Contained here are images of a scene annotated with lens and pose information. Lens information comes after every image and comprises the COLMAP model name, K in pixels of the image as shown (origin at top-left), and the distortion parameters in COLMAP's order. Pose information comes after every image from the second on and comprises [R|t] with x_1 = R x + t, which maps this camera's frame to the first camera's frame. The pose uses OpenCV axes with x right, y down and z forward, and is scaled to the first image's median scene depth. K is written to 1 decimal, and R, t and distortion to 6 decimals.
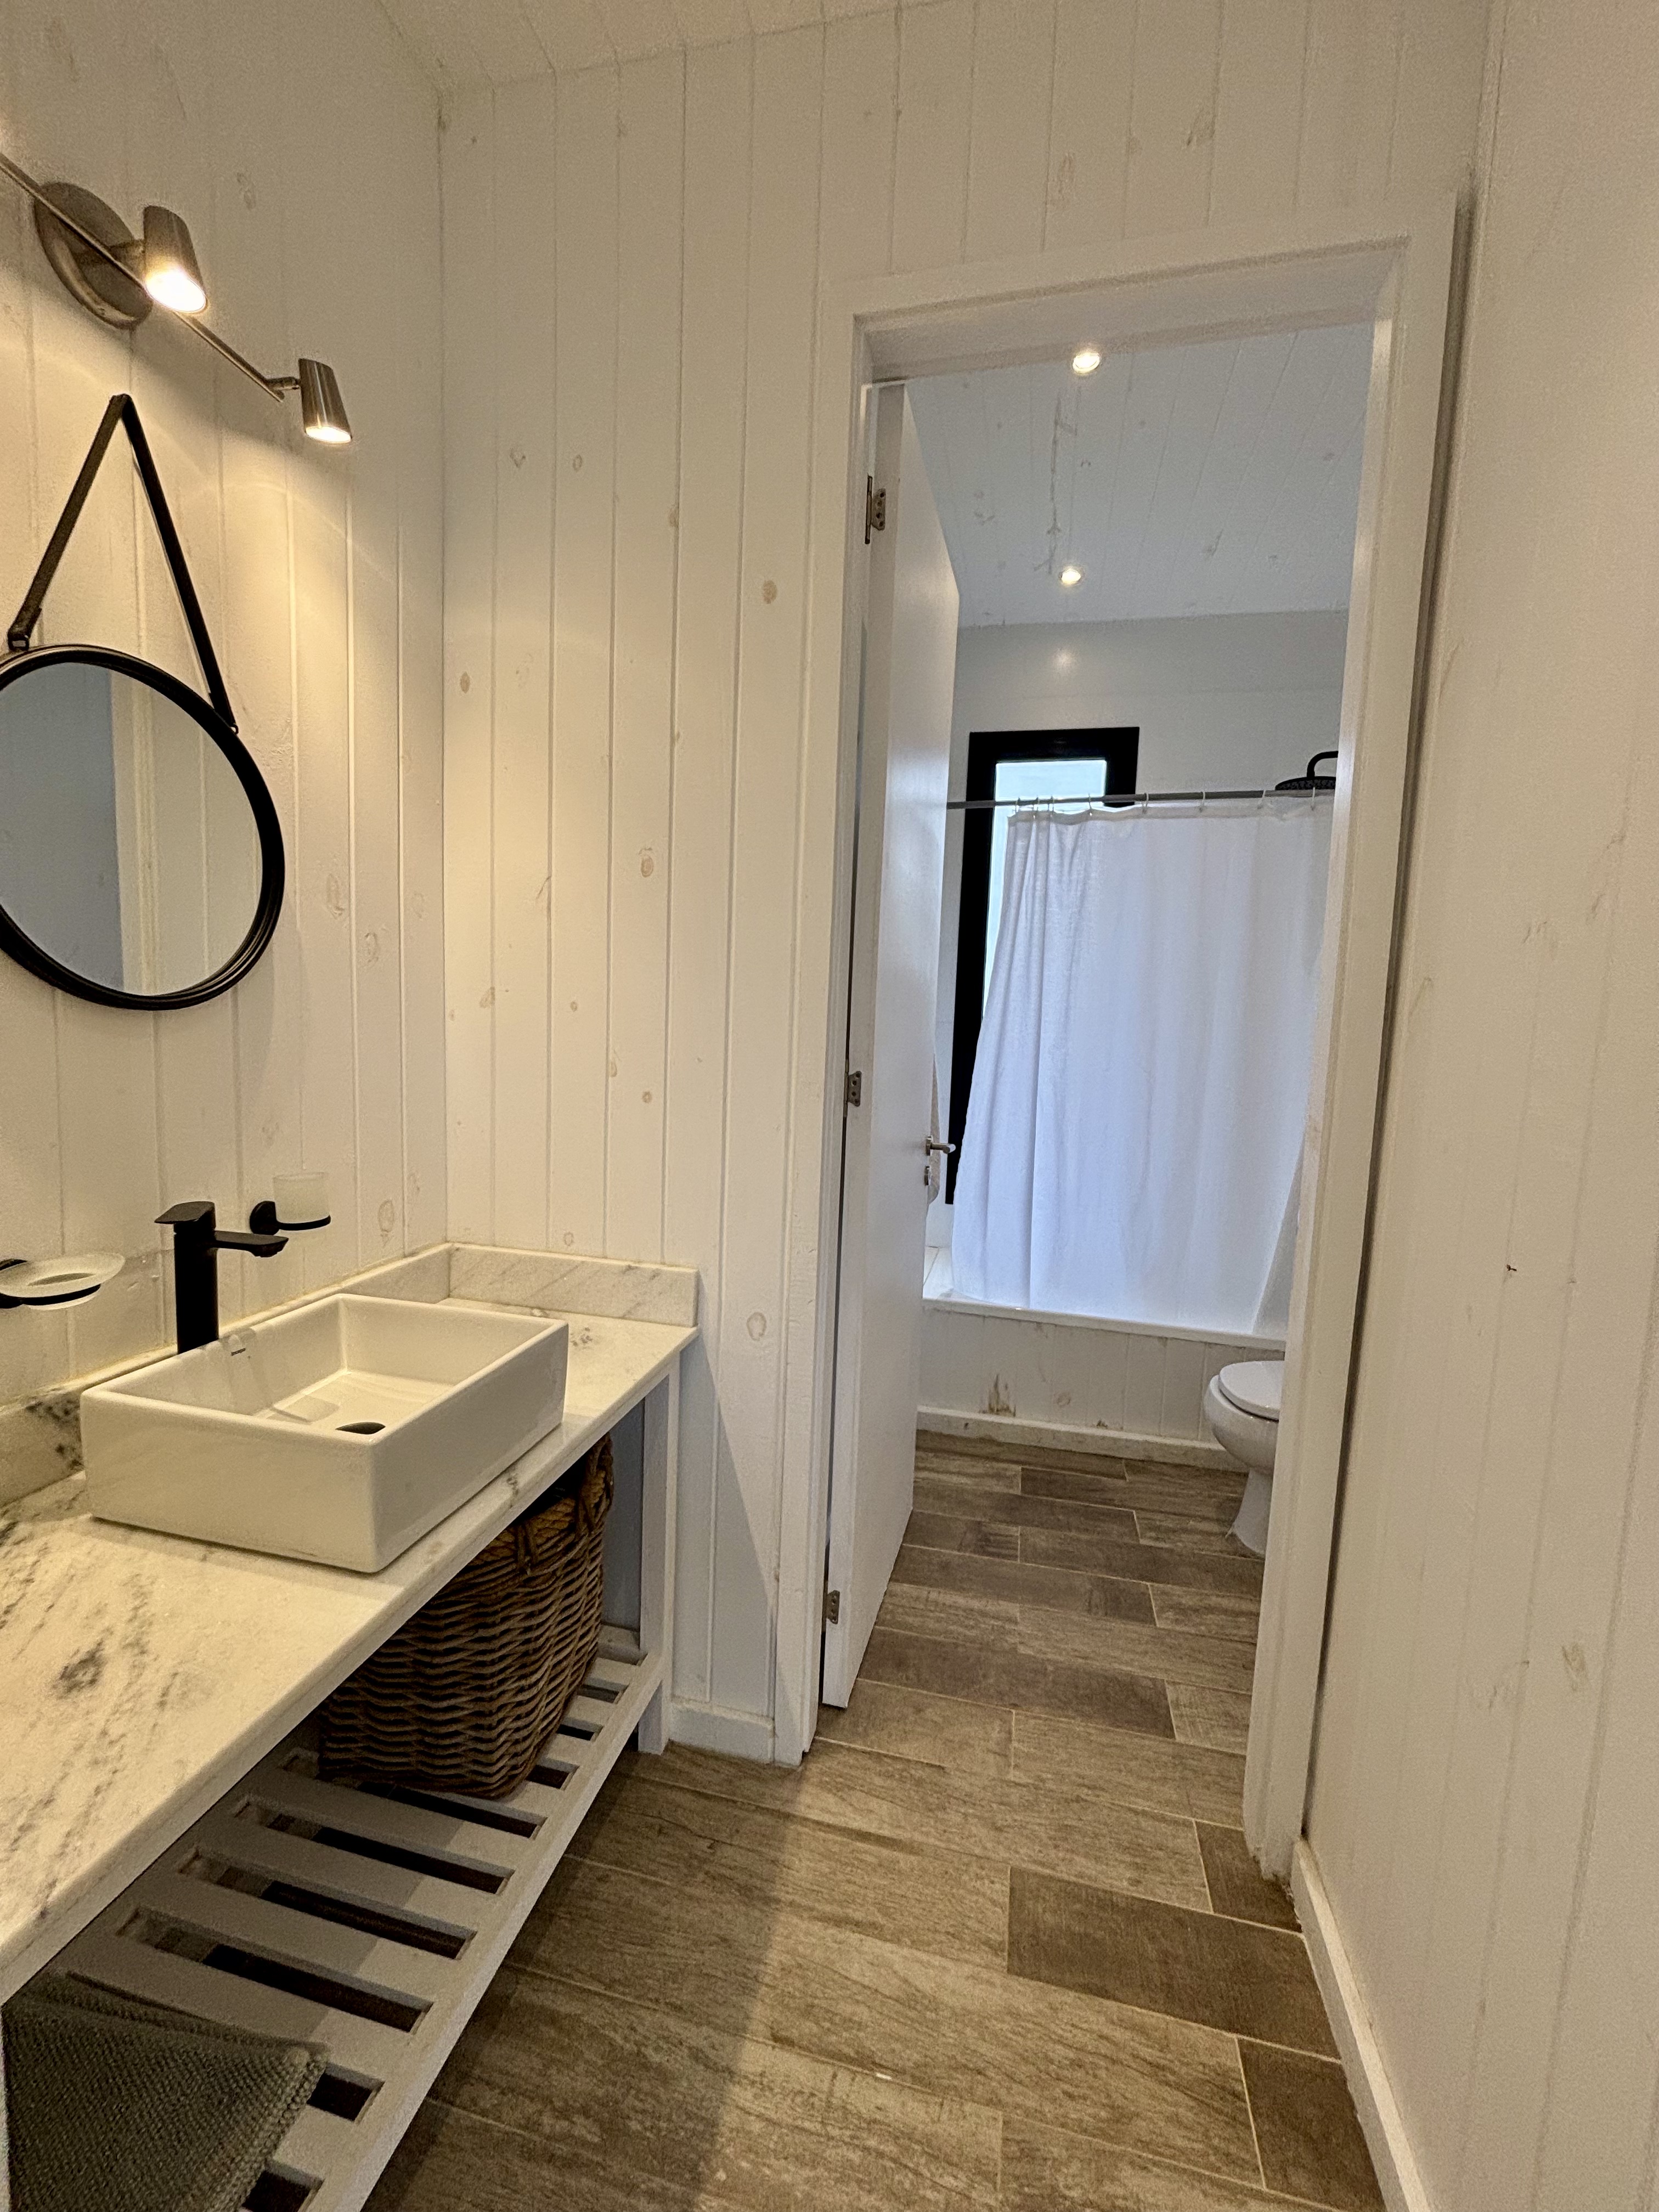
lens RADIAL K [[890.0, 0, 831.7], [0, 890.0, 1104.3], [0, 0, 1]] dist [-0.001044, 0.000824]
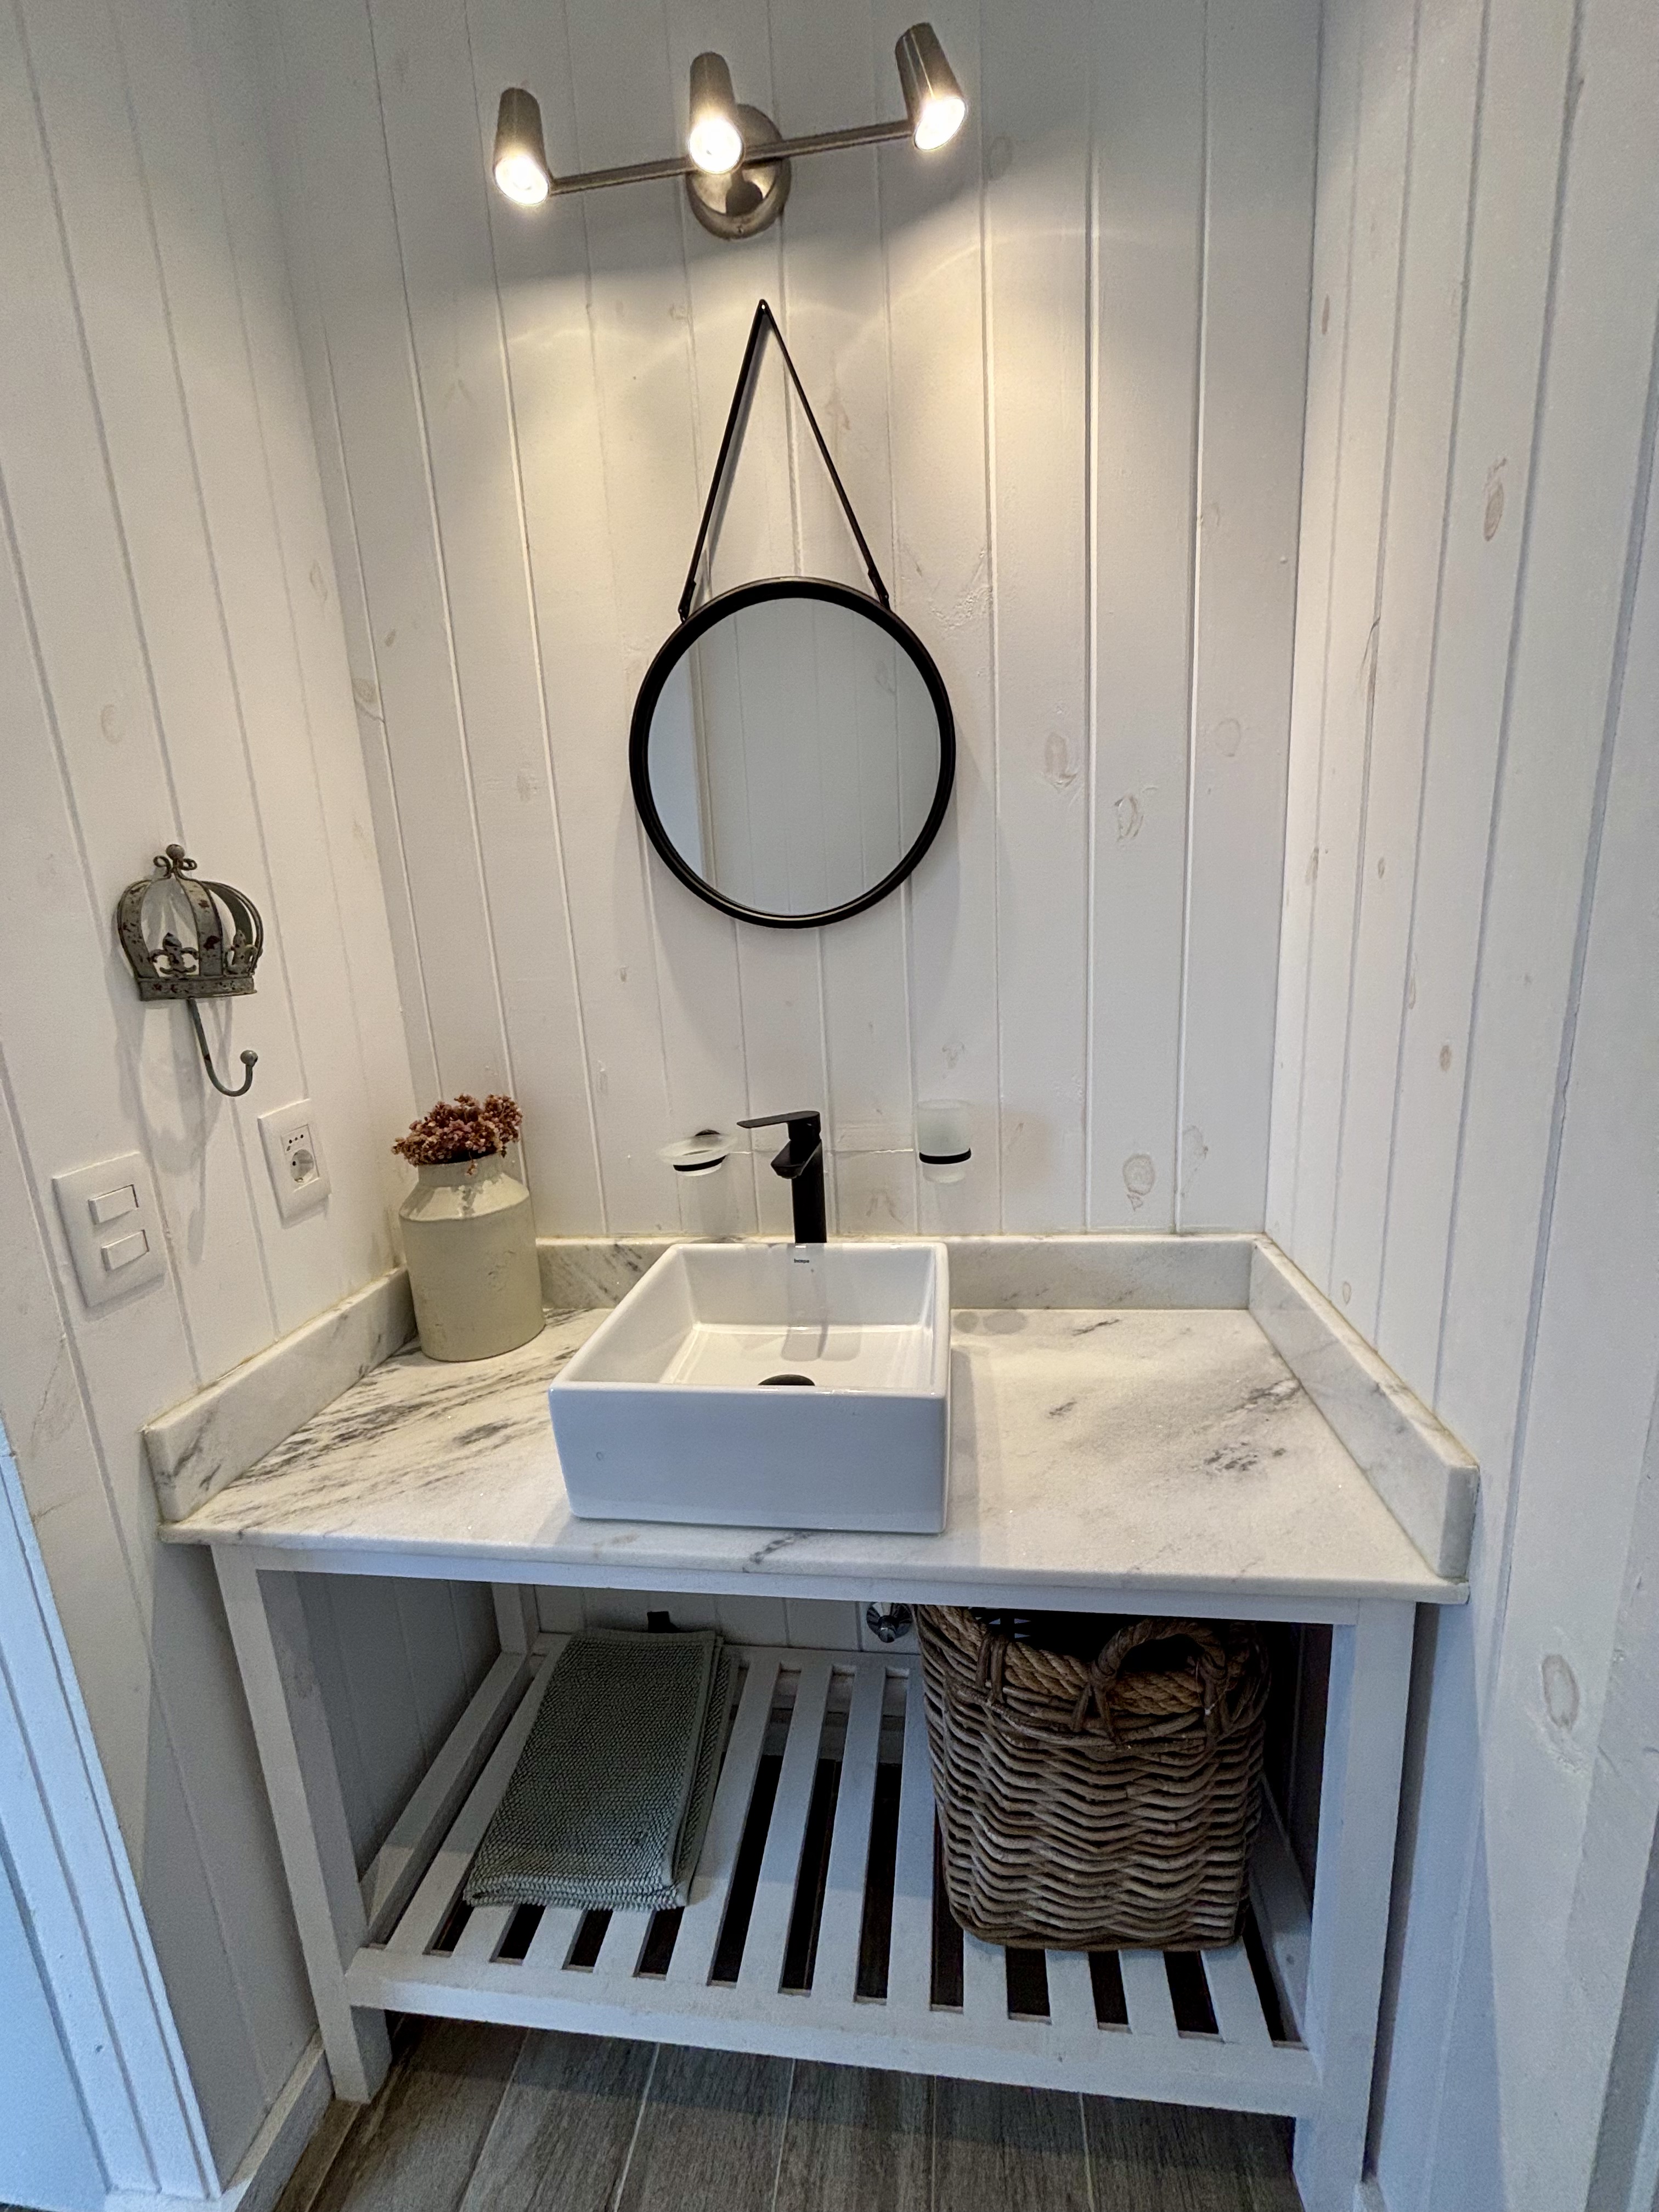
lens RADIAL K [[890.0, 0, 842.1], [0, 890.0, 1105.9], [0, 0, 1]] dist [-0.001044, 0.000824]
pose [[0.094576, 0.165051, -0.981740, 0.260699], [-0.037299, 0.986056, 0.162183, -0.056328], [0.994819, 0.021279, 0.099413, 0.771979]]
